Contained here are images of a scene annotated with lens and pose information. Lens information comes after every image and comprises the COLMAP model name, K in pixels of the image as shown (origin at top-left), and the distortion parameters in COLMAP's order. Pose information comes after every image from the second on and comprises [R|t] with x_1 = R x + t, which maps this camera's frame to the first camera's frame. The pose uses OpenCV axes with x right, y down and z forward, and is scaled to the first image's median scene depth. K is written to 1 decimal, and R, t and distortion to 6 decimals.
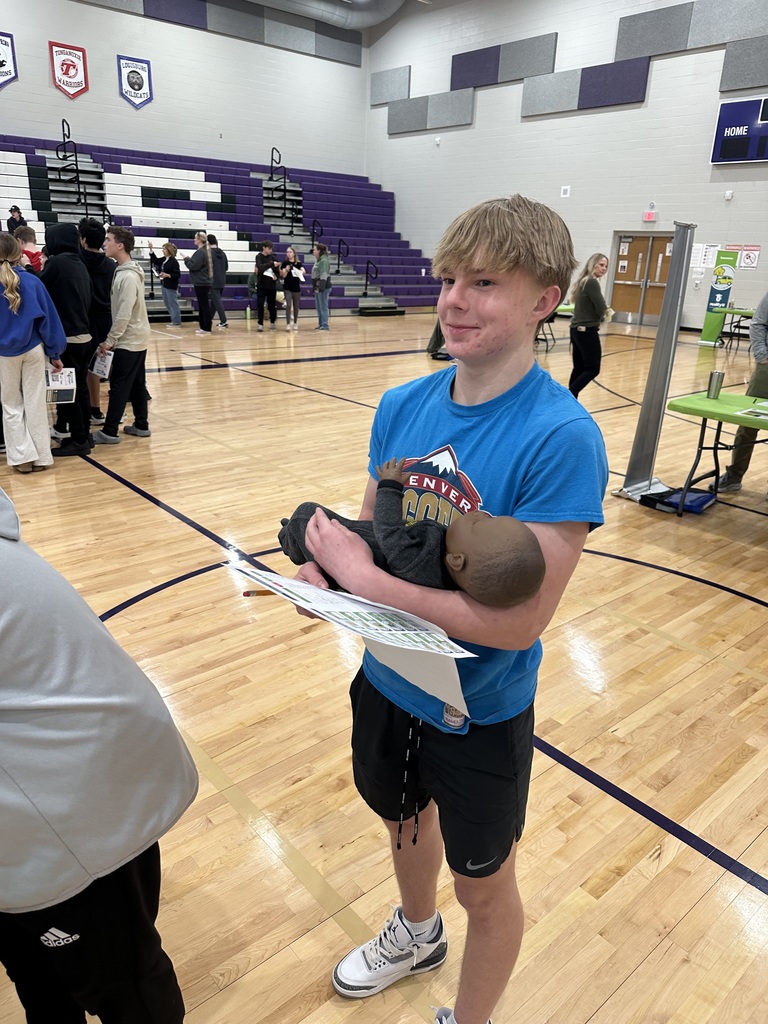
lens RADIAL K [[725.5, 0, 365.0], [0, 725.5, 511.6], [0, 0, 1]] dist [0.000555, -0.004935]
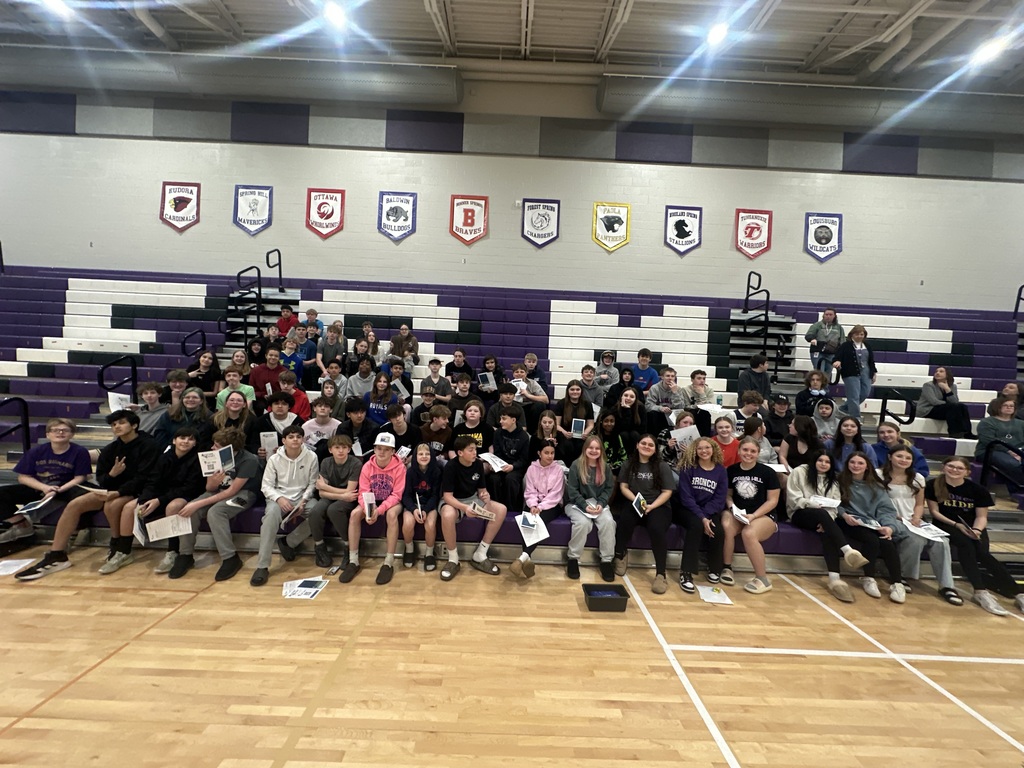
lens RADIAL K [[411.7, 0, 512.0], [0, 411.7, 384.0], [0, 0, 1]] dist [-0.001434, 0.000040]
pose [[0.778943, 0.007687, -0.627048, -0.297434], [-0.230162, 0.933644, -0.274470, -0.185035], [0.583330, 0.358119, 0.729025, 0.459563]]
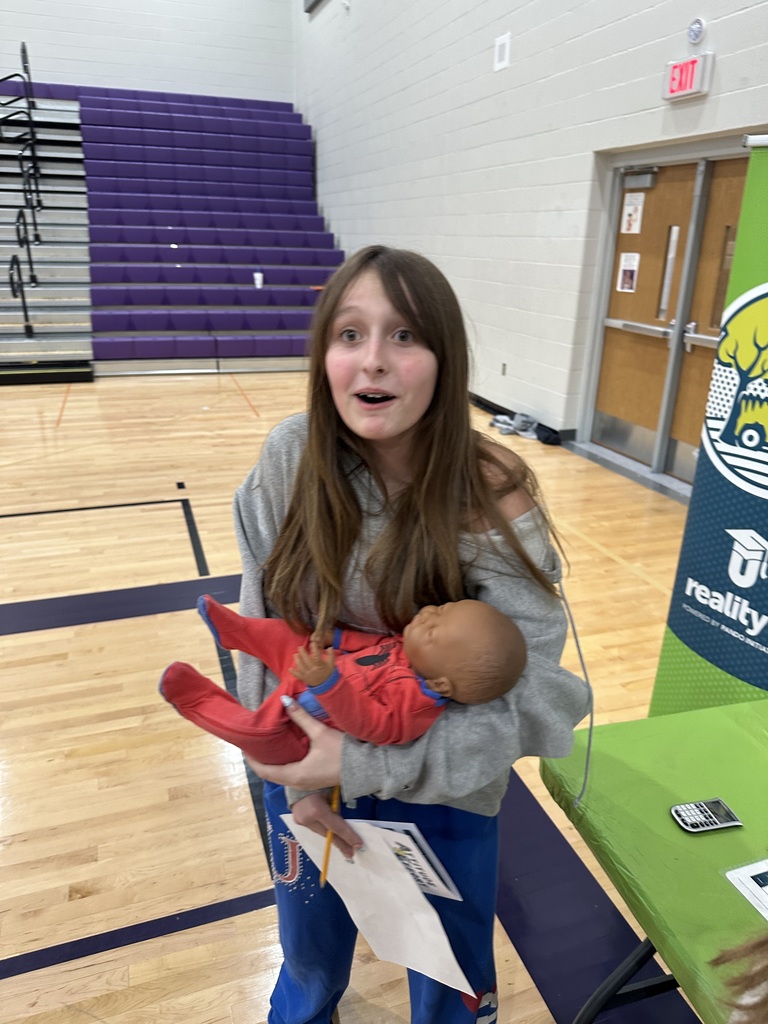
lens RADIAL K [[725.5, 0, 365.0], [0, 725.5, 511.6], [0, 0, 1]] dist [0.000555, -0.004935]
pose [[0.935323, 0.117538, -0.333701, 0.353648], [-0.116235, 0.992933, 0.023942, -0.225359], [0.334157, 0.016394, 0.942375, 0.656732]]
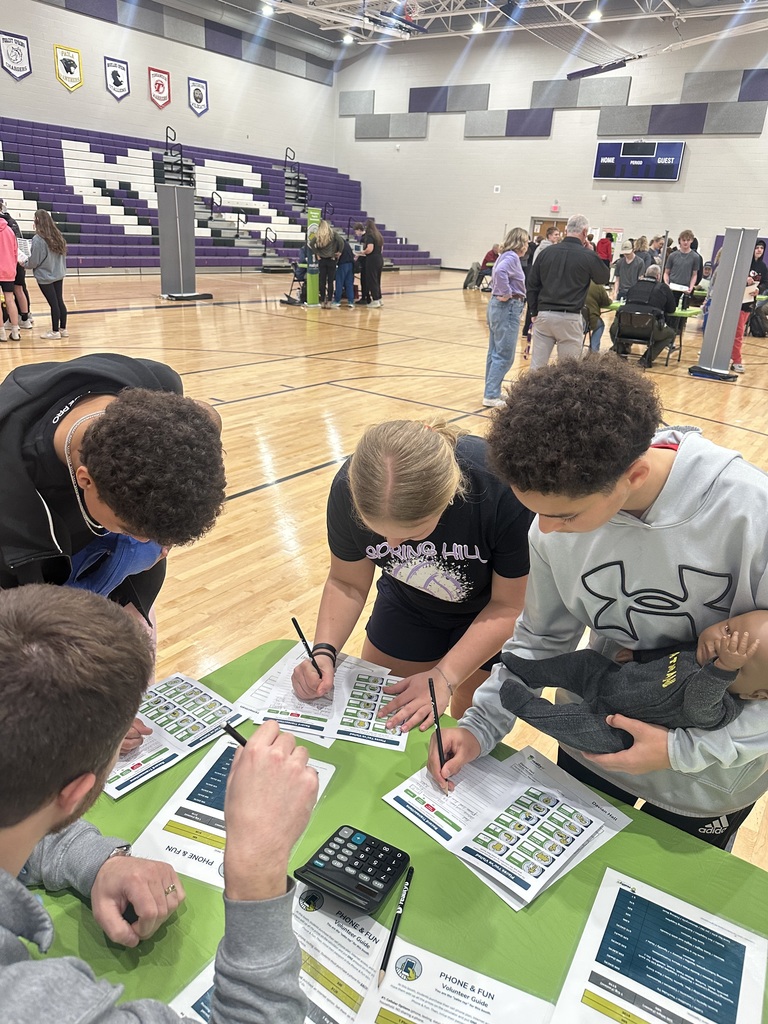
lens RADIAL K [[725.5, 0, 365.0], [0, 725.5, 511.6], [0, 0, 1]] dist [0.000555, -0.004935]
pose [[0.969045, -0.073808, 0.235593, -0.393944], [0.065121, 0.996887, 0.044454, 0.146560], [-0.238140, -0.027736, 0.970835, -0.424761]]
